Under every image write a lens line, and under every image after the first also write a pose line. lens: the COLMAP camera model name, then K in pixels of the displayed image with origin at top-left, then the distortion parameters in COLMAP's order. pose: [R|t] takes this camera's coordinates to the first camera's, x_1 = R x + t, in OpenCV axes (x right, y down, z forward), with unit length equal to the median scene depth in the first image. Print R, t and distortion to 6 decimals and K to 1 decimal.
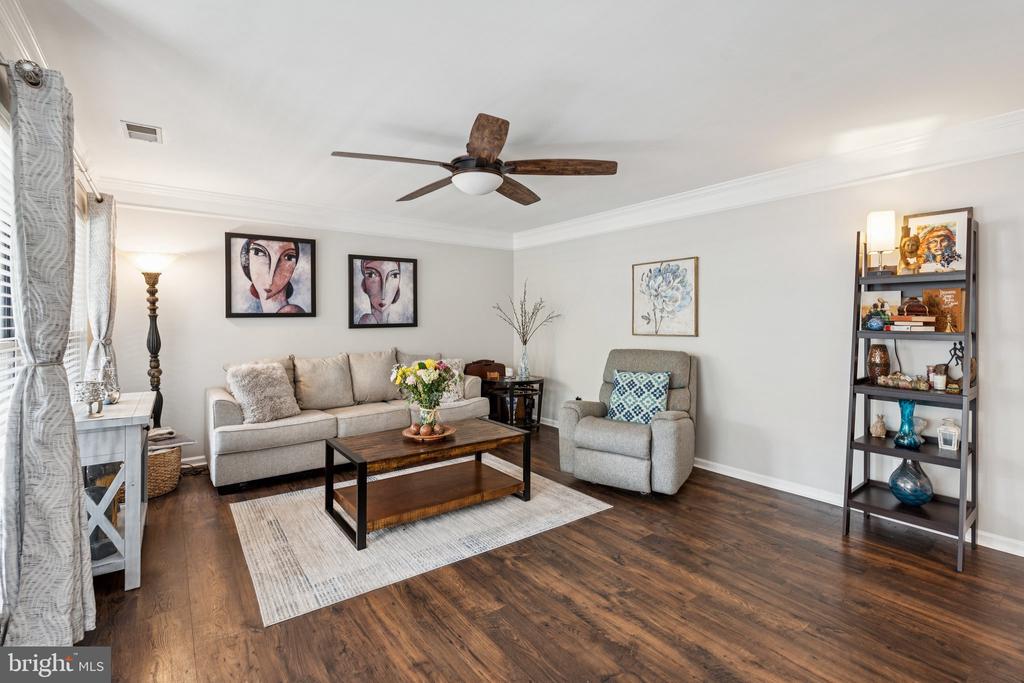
lens RADIAL K [[467.9, 0, 519.6], [0, 467.9, 320.0], [0, 0, 1]] dist [-0.003253, -0.000378]
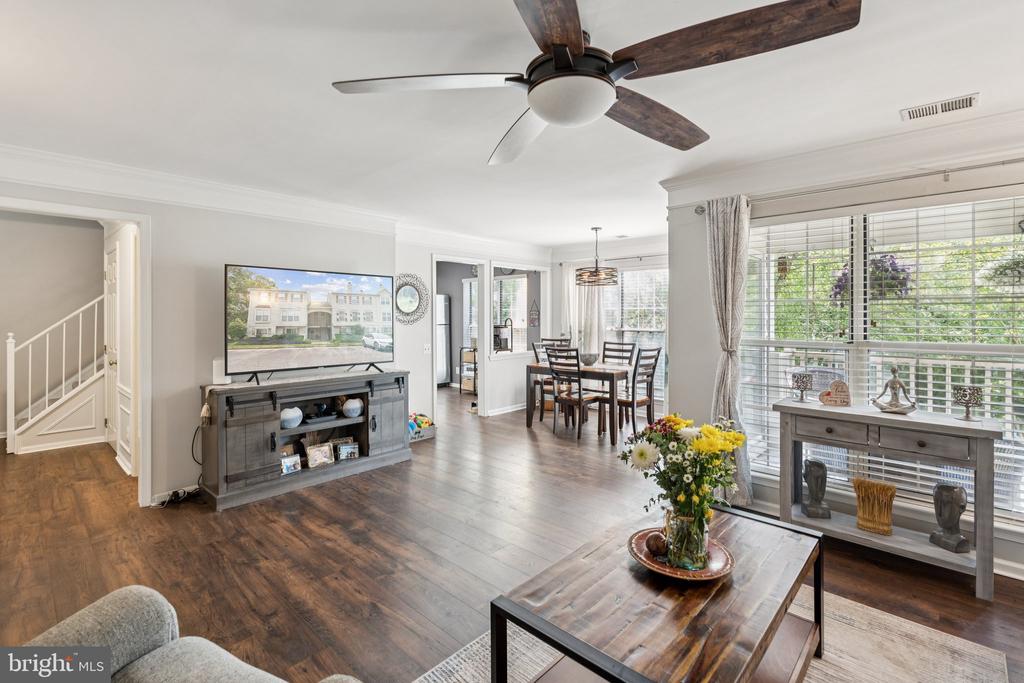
lens RADIAL K [[463.0, 0, 509.3], [0, 463.0, 324.2], [0, 0, 1]] dist [-0.011344, -0.000230]
pose [[-0.986926, 0.007598, -0.160995, 0.055897], [0.004222, 0.999764, 0.021299, -0.022539], [0.161119, 0.020341, -0.986725, 1.098803]]
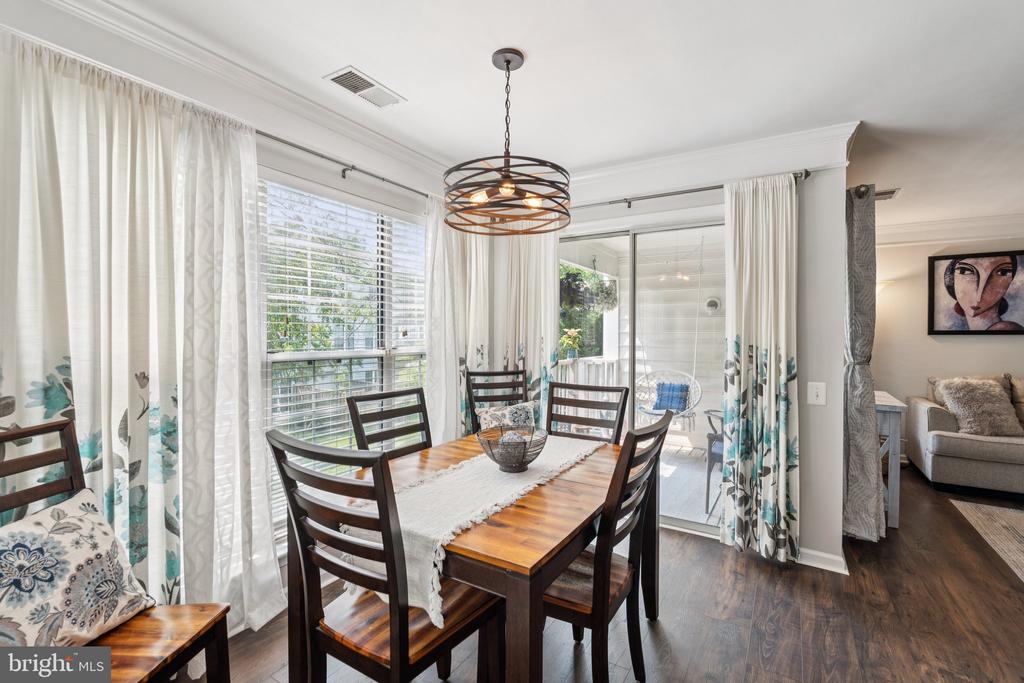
lens RADIAL K [[462.2, 0, 514.4], [0, 462.2, 336.2], [0, 0, 1]] dist [-0.001051, 0.000268]
pose [[0.369634, 0.009724, -0.929127, 0.019609], [-0.008103, 0.999941, 0.007242, -0.001536], [0.929142, 0.004852, 0.369691, -0.299469]]
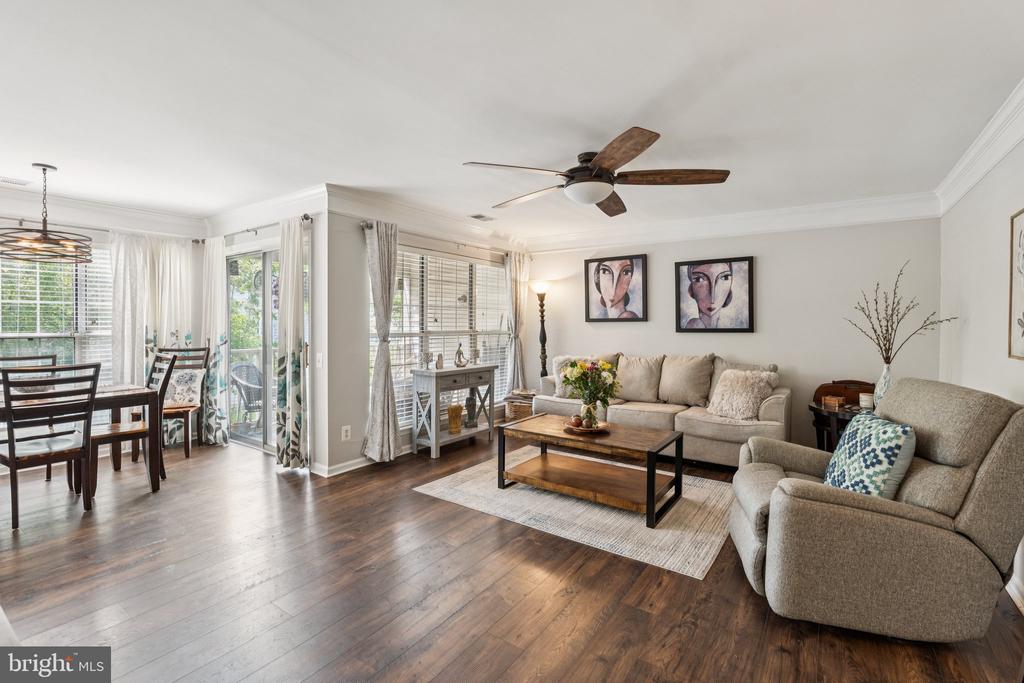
lens RADIAL K [[466.9, 0, 512.3], [0, 466.9, 326.4], [0, 0, 1]] dist [-0.002264, -0.000222]
pose [[0.307239, 0.010637, -0.951573, 0.602493], [-0.004996, 0.999942, 0.009565, -0.004027], [0.951619, 0.001816, 0.307274, 0.367350]]
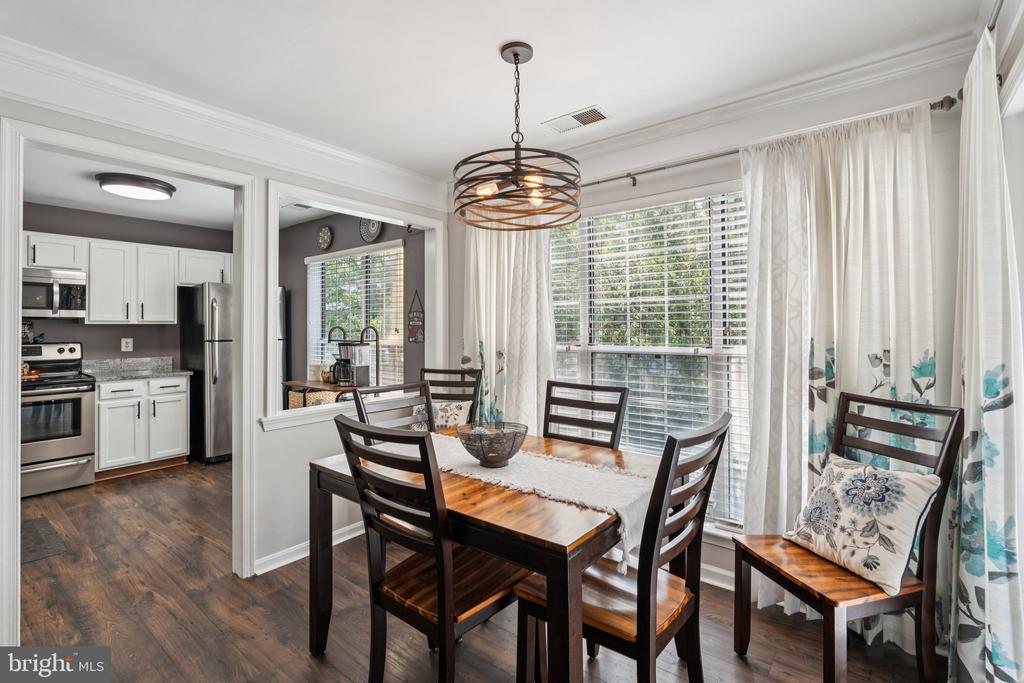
lens RADIAL K [[463.3, 0, 511.7], [0, 463.3, 321.0], [0, 0, 1]] dist [-0.010196, 0.000748]
pose [[-0.969272, 0.001118, -0.245987, -0.281999], [0.005174, 0.999861, -0.015843, -0.002278], [0.245936, -0.016629, -0.969144, 0.271260]]
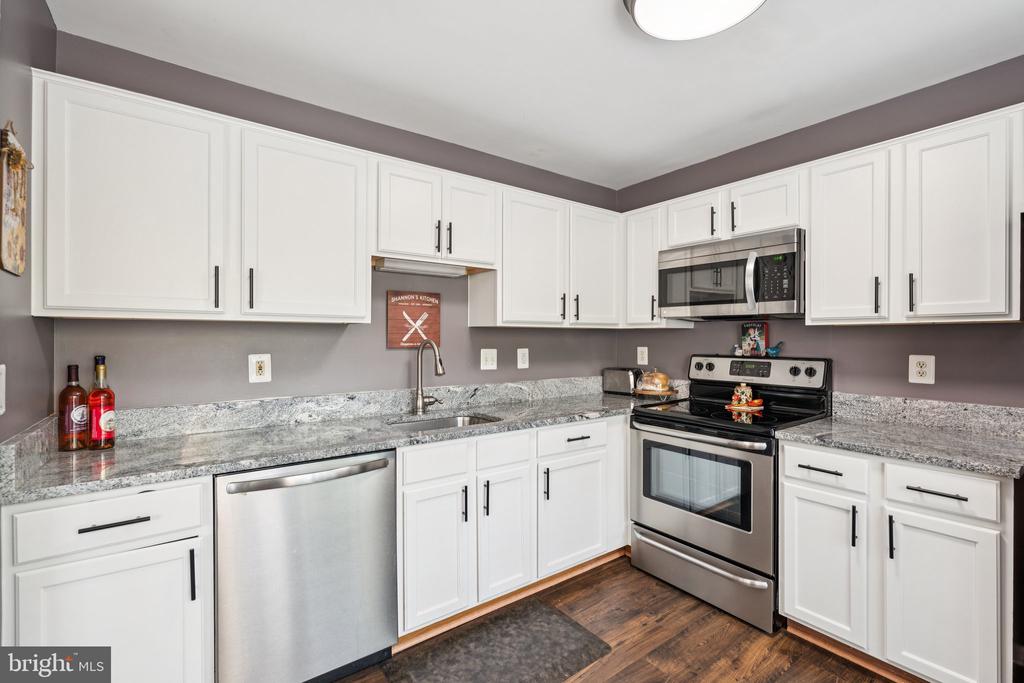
lens RADIAL K [[469.0, 0, 509.9], [0, 469.0, 337.2], [0, 0, 1]] dist [-0.001284, 0.000081]
pose [[0.007149, -0.000157, 0.999974, -0.179309], [-0.001979, 0.999998, 0.000171, -0.001986], [-0.999972, -0.001980, 0.007149, -0.578899]]
